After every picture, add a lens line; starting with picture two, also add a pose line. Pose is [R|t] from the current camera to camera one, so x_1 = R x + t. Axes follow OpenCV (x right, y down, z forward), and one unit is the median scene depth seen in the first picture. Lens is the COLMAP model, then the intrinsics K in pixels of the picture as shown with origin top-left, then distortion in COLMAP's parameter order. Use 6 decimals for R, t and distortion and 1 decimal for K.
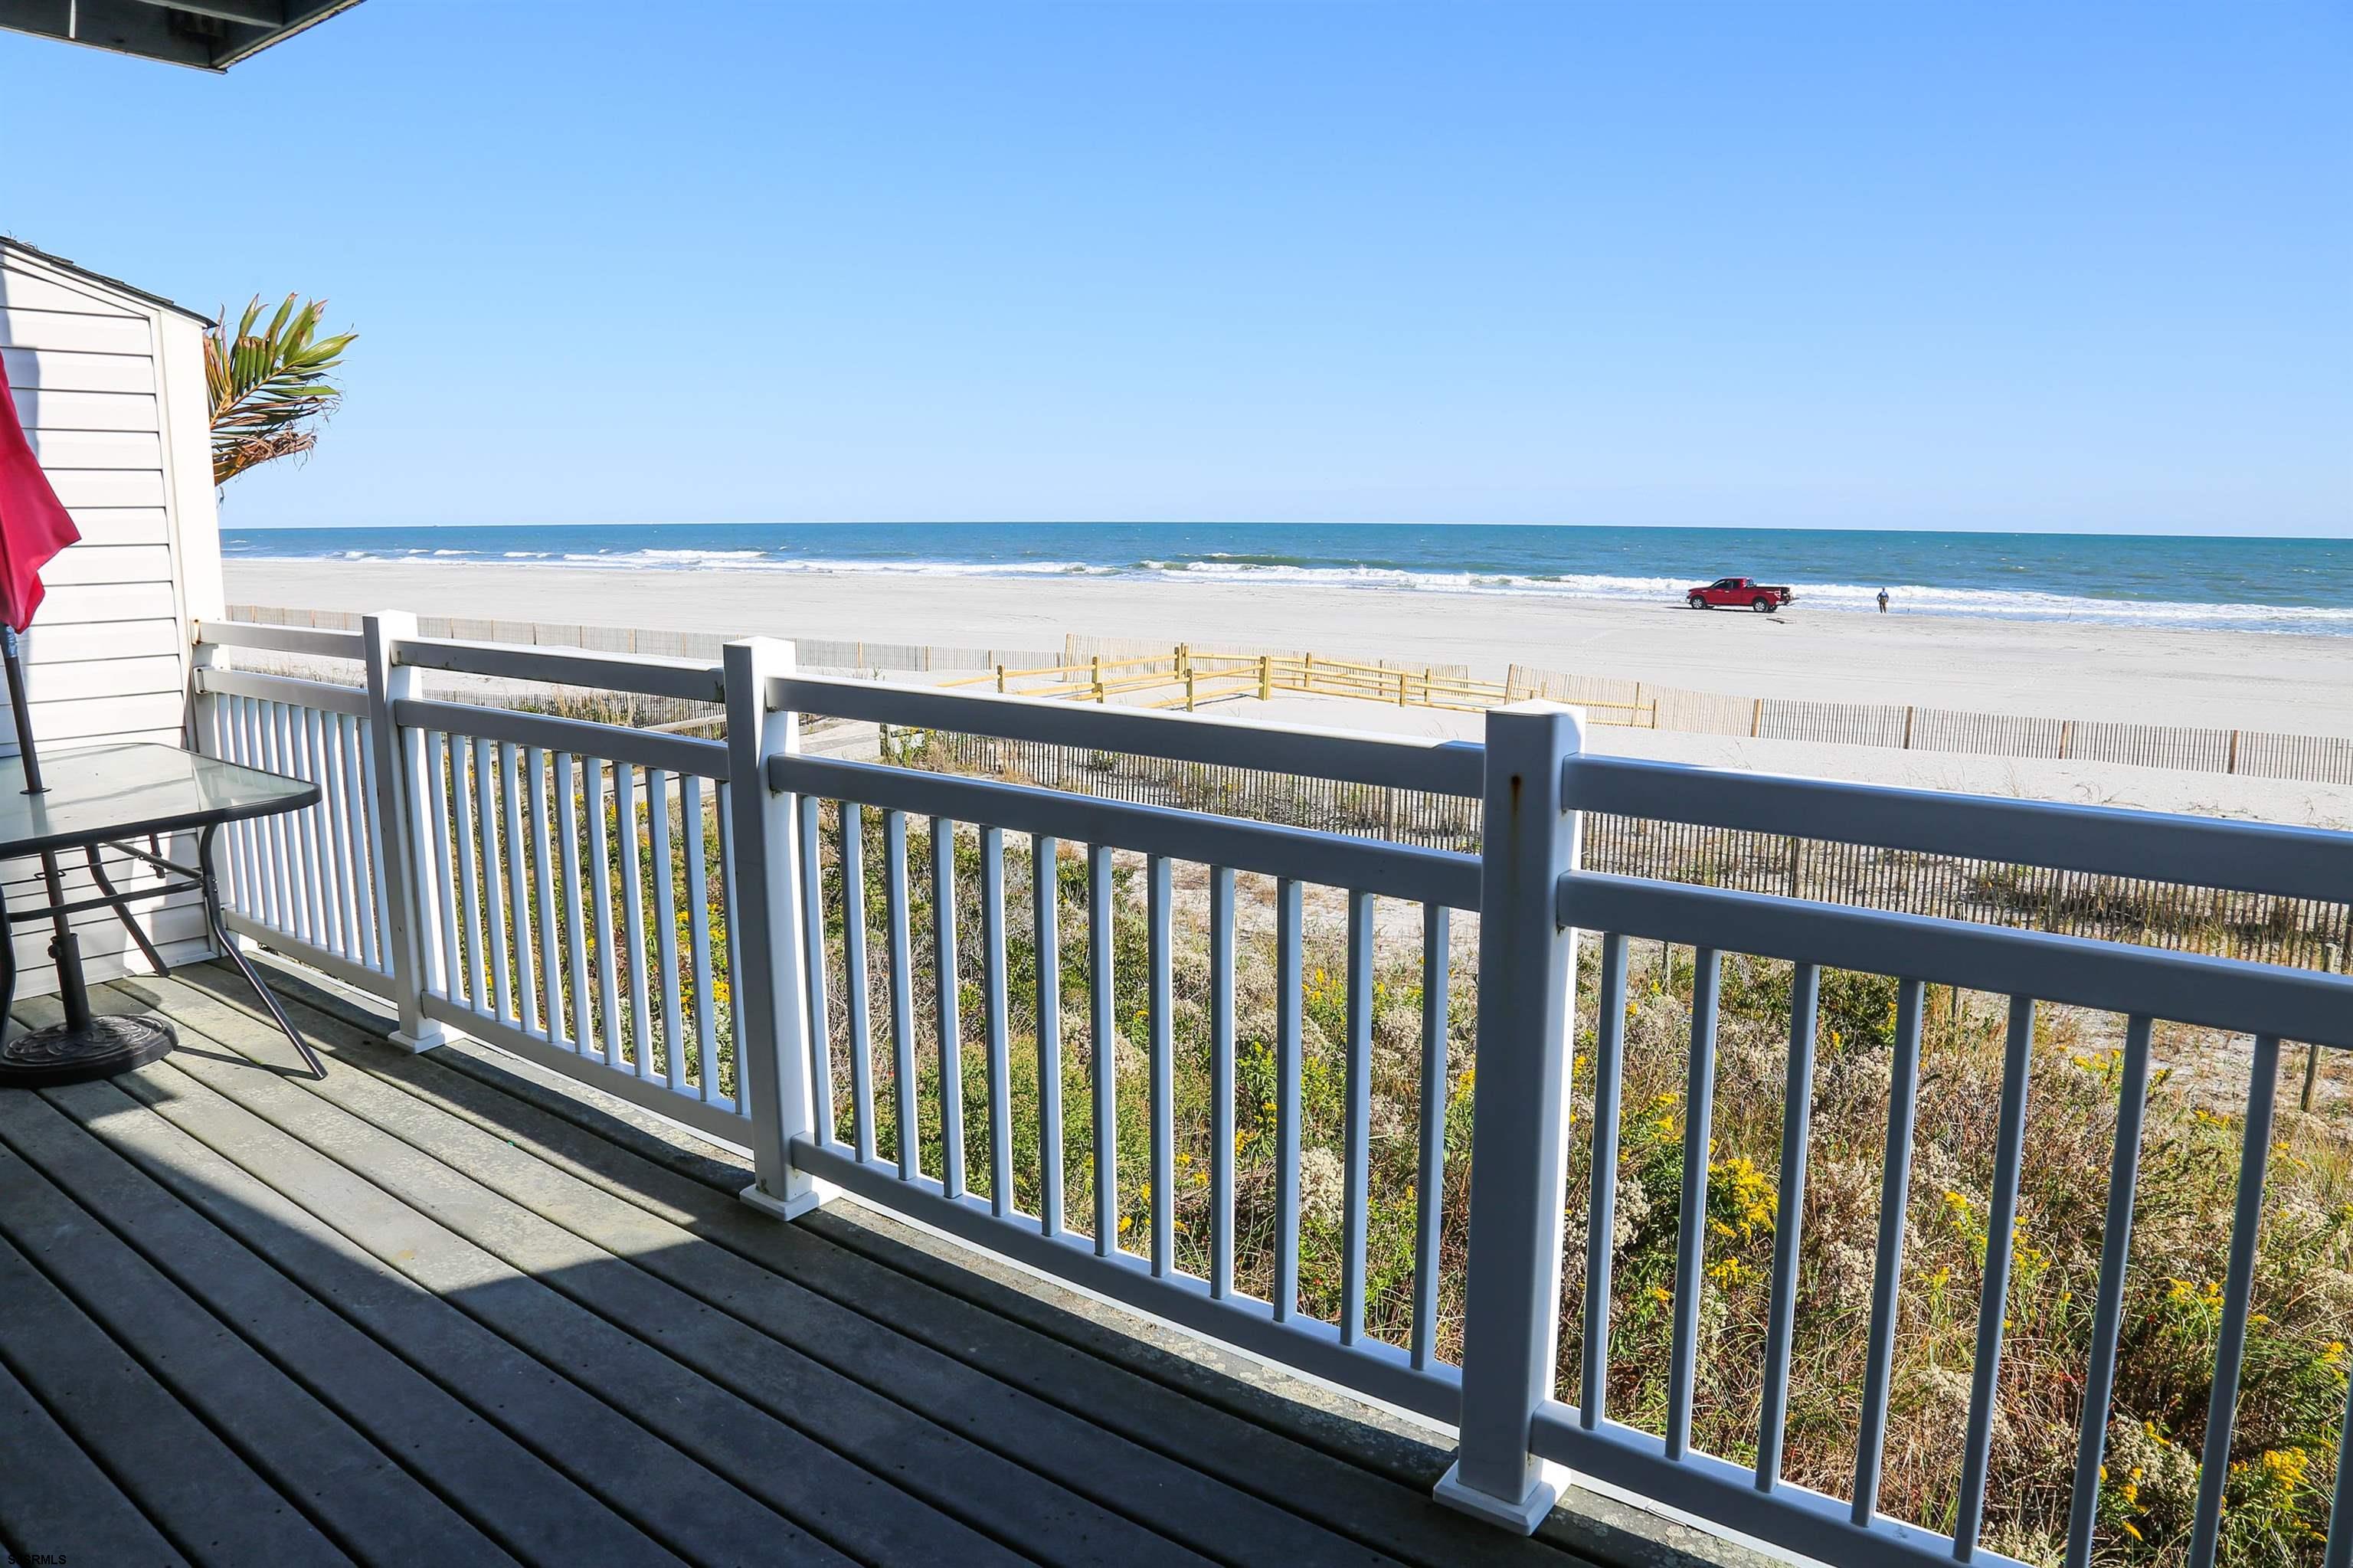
lens RADIAL K [[1625.7, 0, 1180.6], [0, 1625.7, 775.9], [0, 0, 1]] dist [-0.125923, 0.067908]
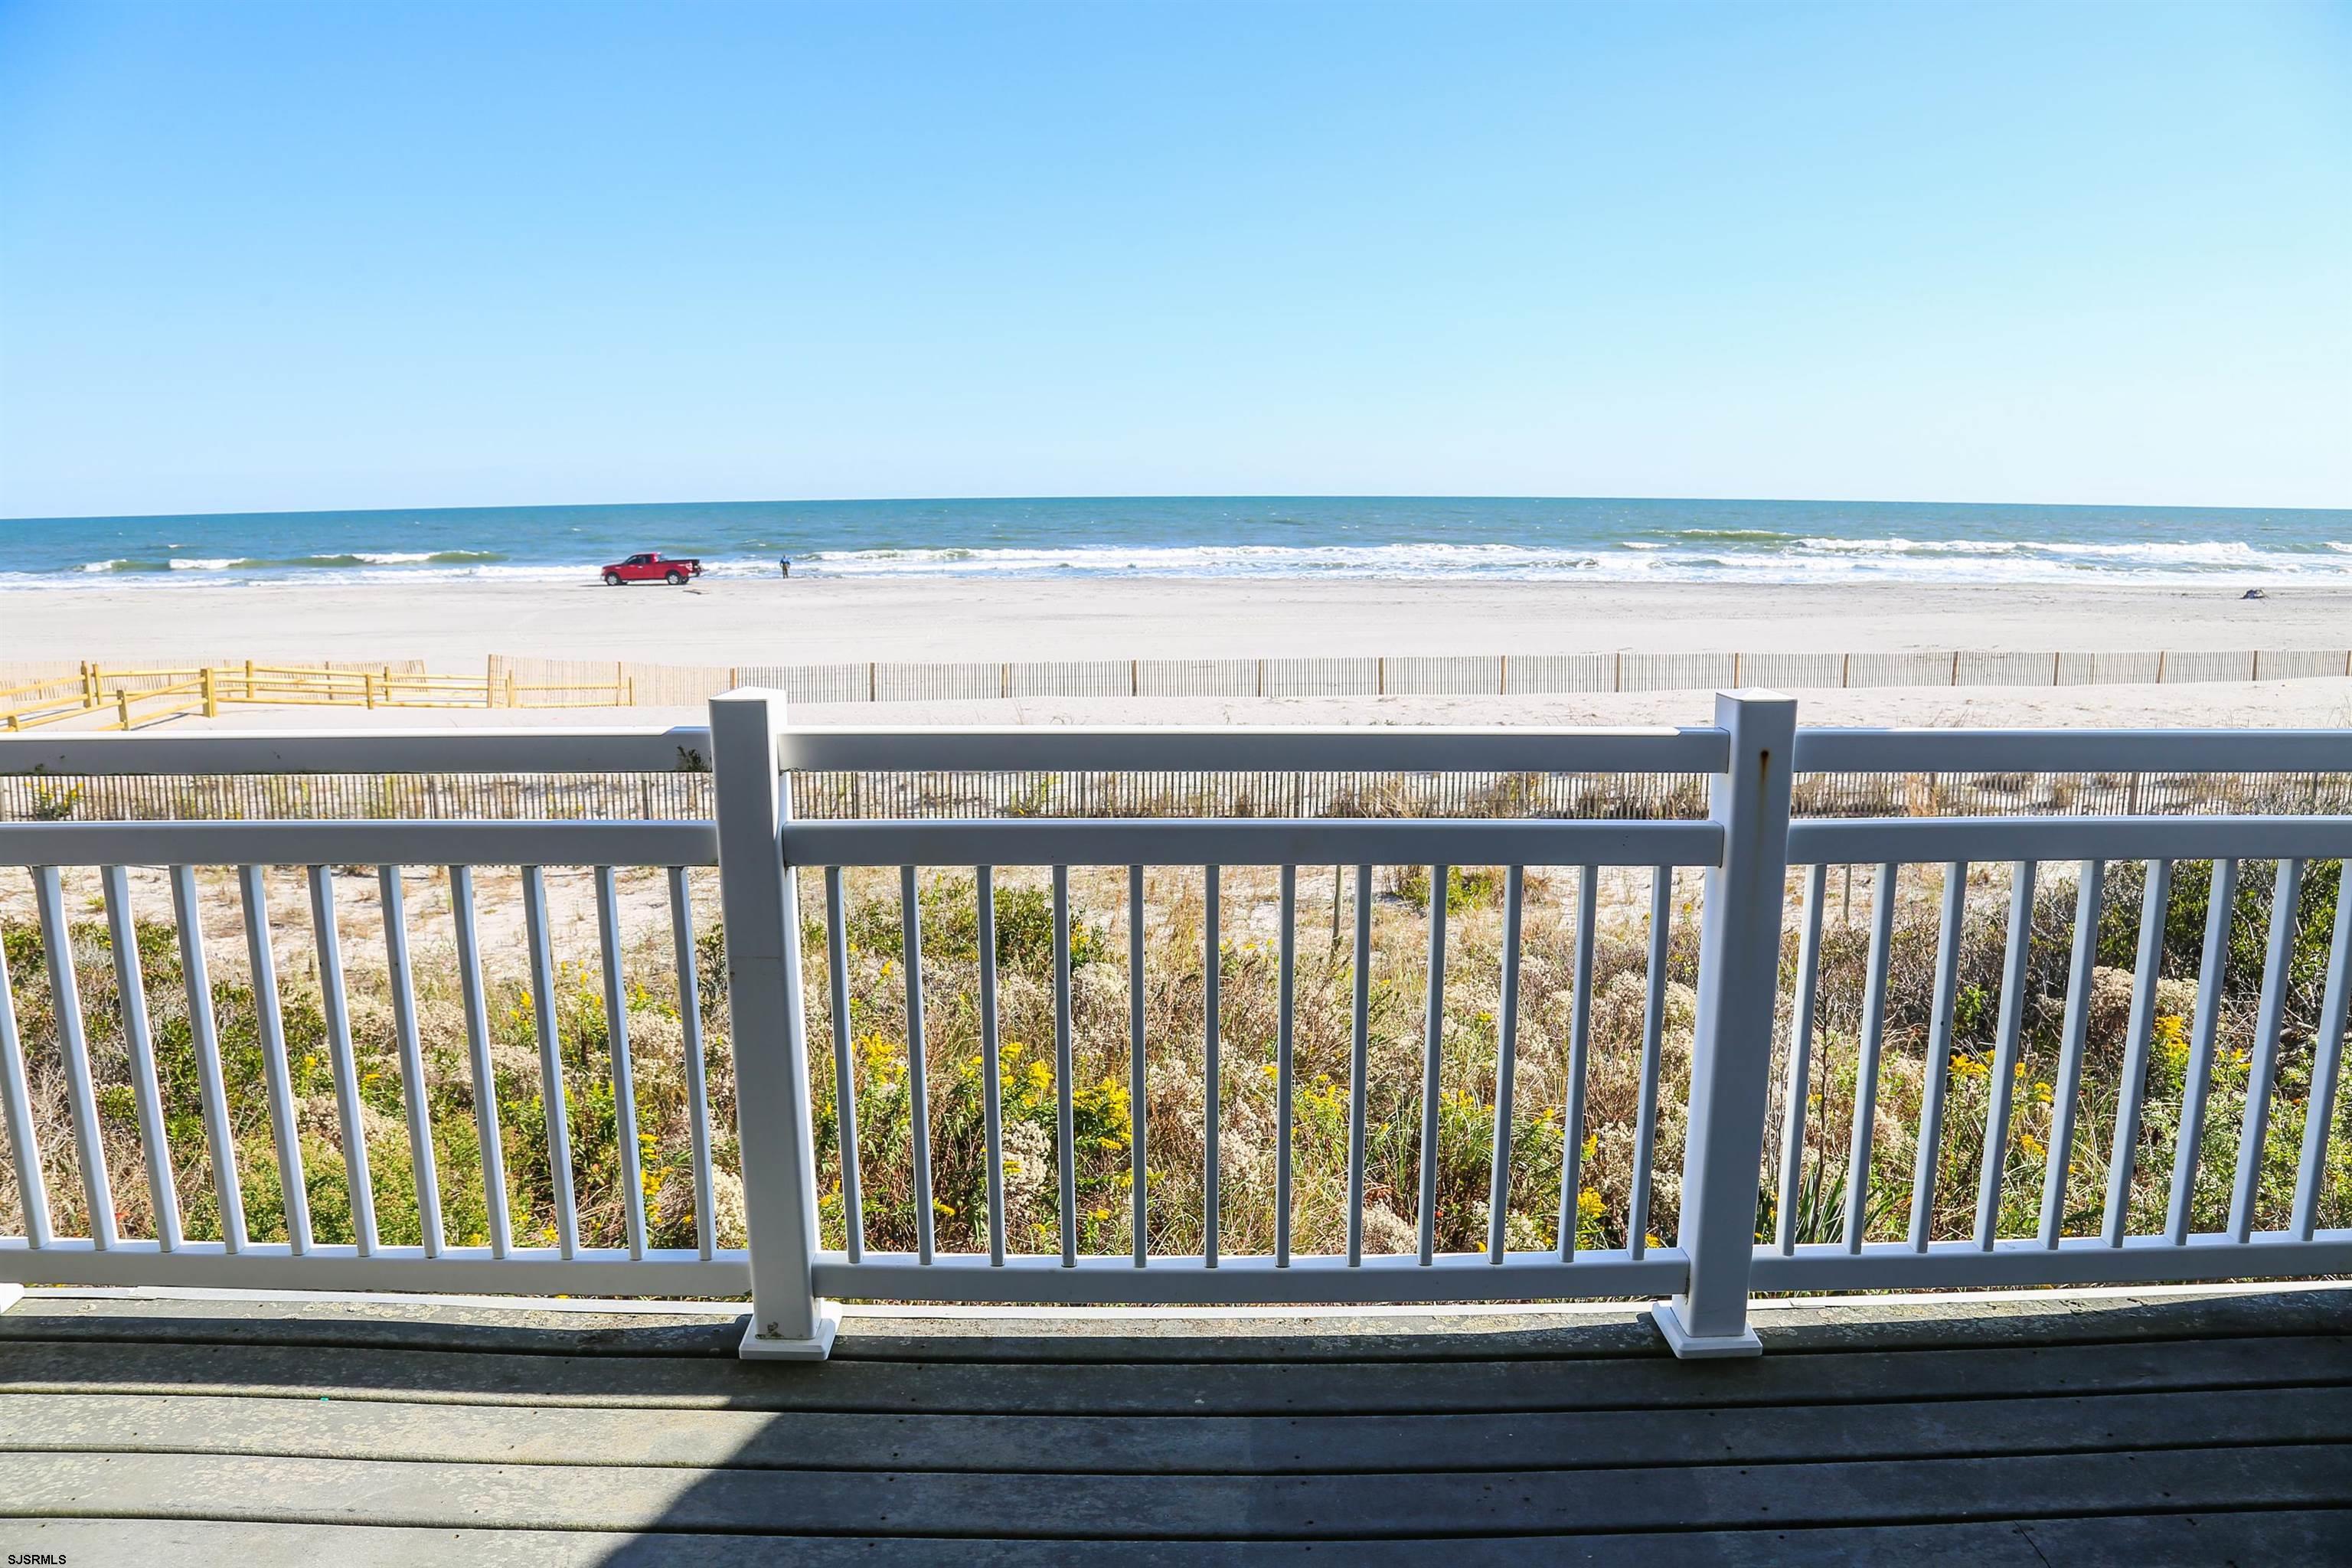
lens RADIAL K [[1569.3, 0, 1176.0], [0, 1569.3, 784.0], [0, 0, 1]] dist [-0.091082, 0.005128]
pose [[0.782597, -0.121881, 0.610482, -0.478627], [0.106370, 0.992406, 0.061772, -0.051978], [-0.613374, 0.016594, 0.789618, 0.186968]]
